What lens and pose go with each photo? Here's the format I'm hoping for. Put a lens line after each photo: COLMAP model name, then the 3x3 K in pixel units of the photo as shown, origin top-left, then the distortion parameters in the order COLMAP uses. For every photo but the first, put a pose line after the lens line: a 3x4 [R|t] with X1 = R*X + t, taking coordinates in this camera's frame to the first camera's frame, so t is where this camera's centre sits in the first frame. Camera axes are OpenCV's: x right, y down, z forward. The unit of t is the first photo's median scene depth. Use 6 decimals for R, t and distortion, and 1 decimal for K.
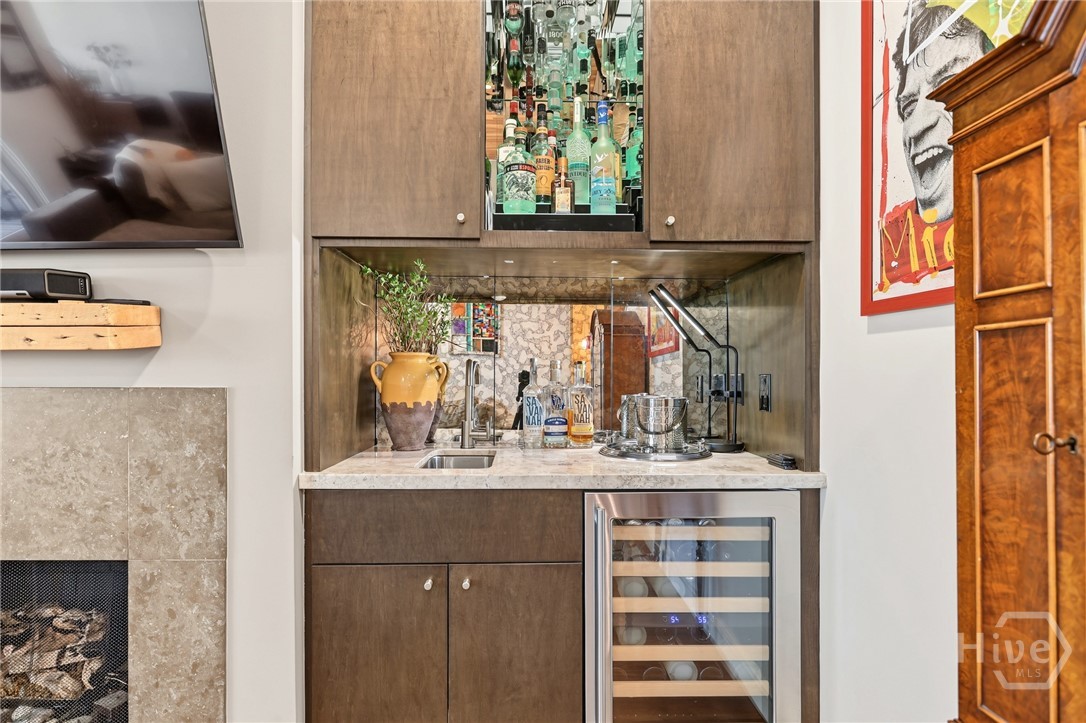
lens RADIAL K [[538.5, 0, 543.0], [0, 538.5, 378.1], [0, 0, 1]] dist [-0.001652, 0.000201]
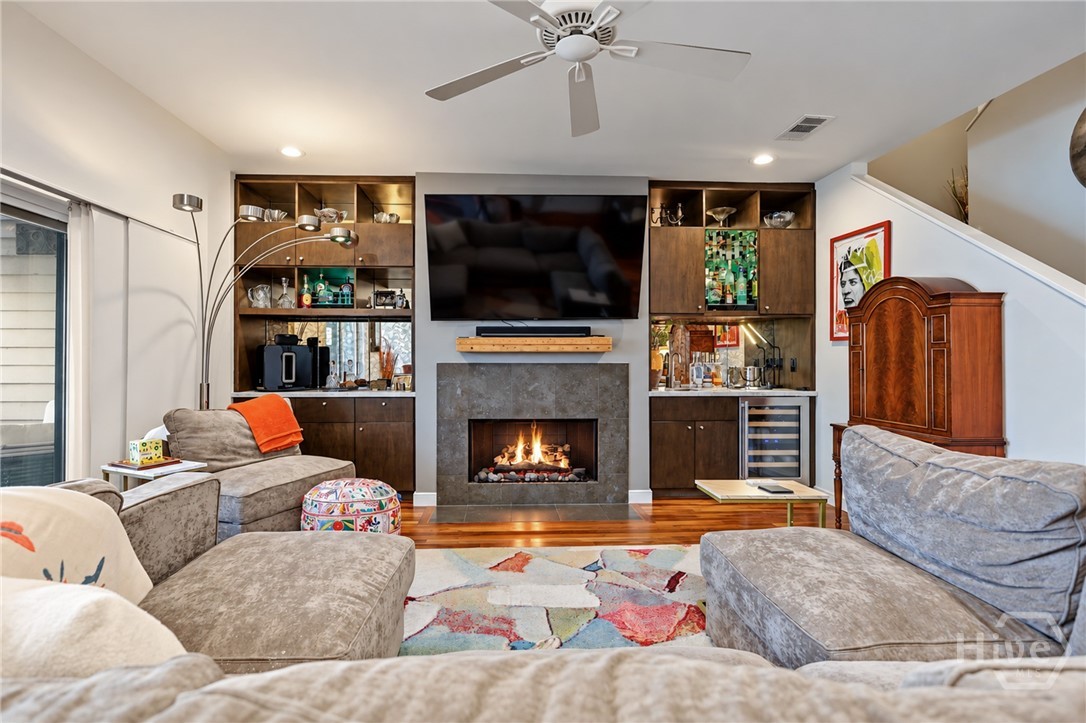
lens RADIAL K [[514.0, 0, 536.7], [0, 514.0, 362.5], [0, 0, 1]] dist [-0.001036, 0.000276]
pose [[0.999286, -0.002428, 0.037709, -1.169834], [0.002106, 0.999961, 0.008564, -0.011011], [-0.037728, -0.008479, 0.999252, -1.839409]]
